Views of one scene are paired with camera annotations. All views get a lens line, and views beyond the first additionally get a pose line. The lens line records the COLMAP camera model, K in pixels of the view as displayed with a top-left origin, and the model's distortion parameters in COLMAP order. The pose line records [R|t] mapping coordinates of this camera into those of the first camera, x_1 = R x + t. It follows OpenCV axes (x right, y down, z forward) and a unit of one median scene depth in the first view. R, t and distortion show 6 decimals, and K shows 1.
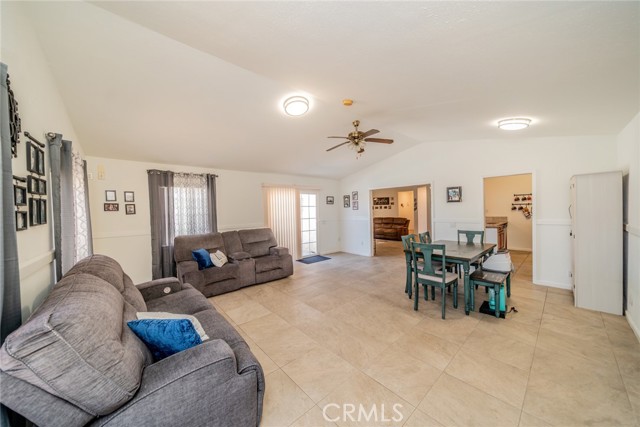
lens RADIAL K [[220.9, 0, 322.9], [0, 220.9, 211.3], [0, 0, 1]] dist [-0.019834, 0.000384]
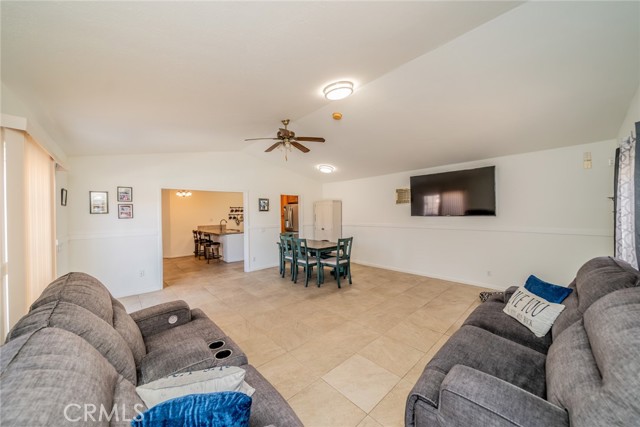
lens RADIAL K [[220.9, 0, 321.5], [0, 220.9, 214.3], [0, 0, 1]] dist [-0.019834, 0.000384]
pose [[-0.016525, 0.019756, 0.999668, -0.877595], [0.025906, 0.999478, -0.019324, 0.009752], [-0.999528, 0.025578, -0.017028, 1.019105]]
